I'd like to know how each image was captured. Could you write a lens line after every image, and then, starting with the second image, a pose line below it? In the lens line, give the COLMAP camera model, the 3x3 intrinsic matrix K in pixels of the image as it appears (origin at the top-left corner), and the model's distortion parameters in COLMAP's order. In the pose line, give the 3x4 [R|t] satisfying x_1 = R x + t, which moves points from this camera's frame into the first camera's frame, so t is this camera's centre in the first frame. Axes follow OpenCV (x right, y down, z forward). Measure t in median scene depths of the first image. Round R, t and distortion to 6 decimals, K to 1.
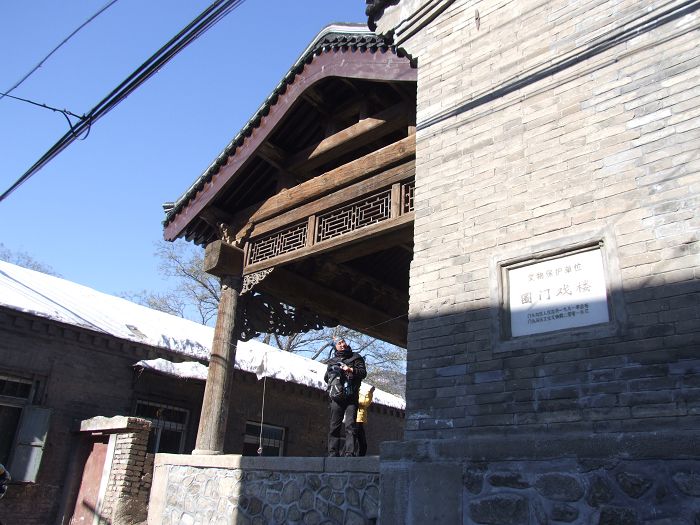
lens RADIAL K [[550.9, 0, 381.3], [0, 550.9, 273.8], [0, 0, 1]] dist [-0.140595, 0.106131]
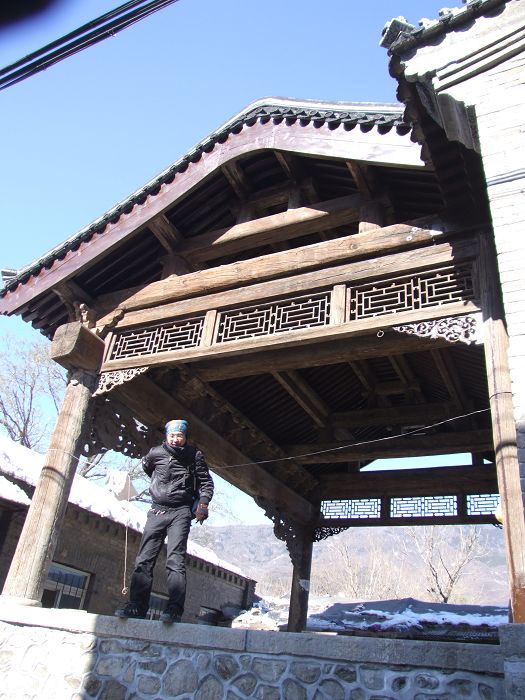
lens RADIAL K [[550.9, 0, 263.4], [0, 550.9, 376.5], [0, 0, 1]] dist [-0.140595, 0.106131]
pose [[0.969237, 0.167655, 0.180199, -0.204980], [-0.148835, 0.982337, -0.113416, 0.077047], [-0.196031, 0.083107, 0.977070, 0.241485]]
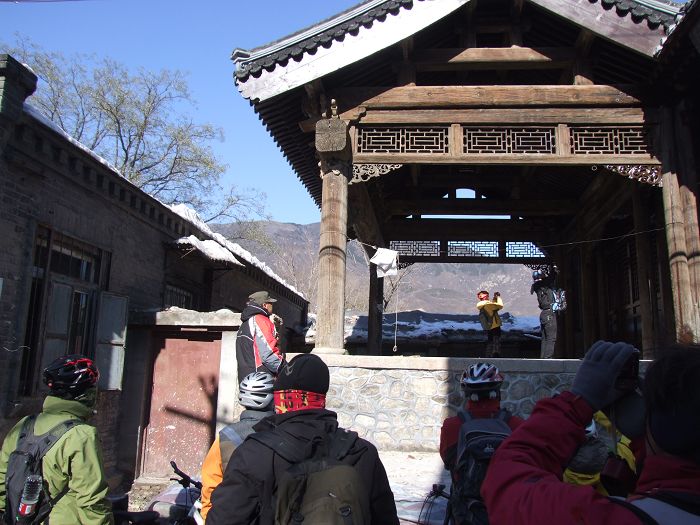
lens RADIAL K [[550.9, 0, 346.5], [0, 550.9, 263.0], [0, 0, 1]] dist [-0.140595, 0.106131]
pose [[0.832906, 0.084407, 0.546940, -0.926230], [-0.198870, 0.967934, 0.153471, 0.032401], [-0.516448, -0.236597, 0.822984, 0.248972]]
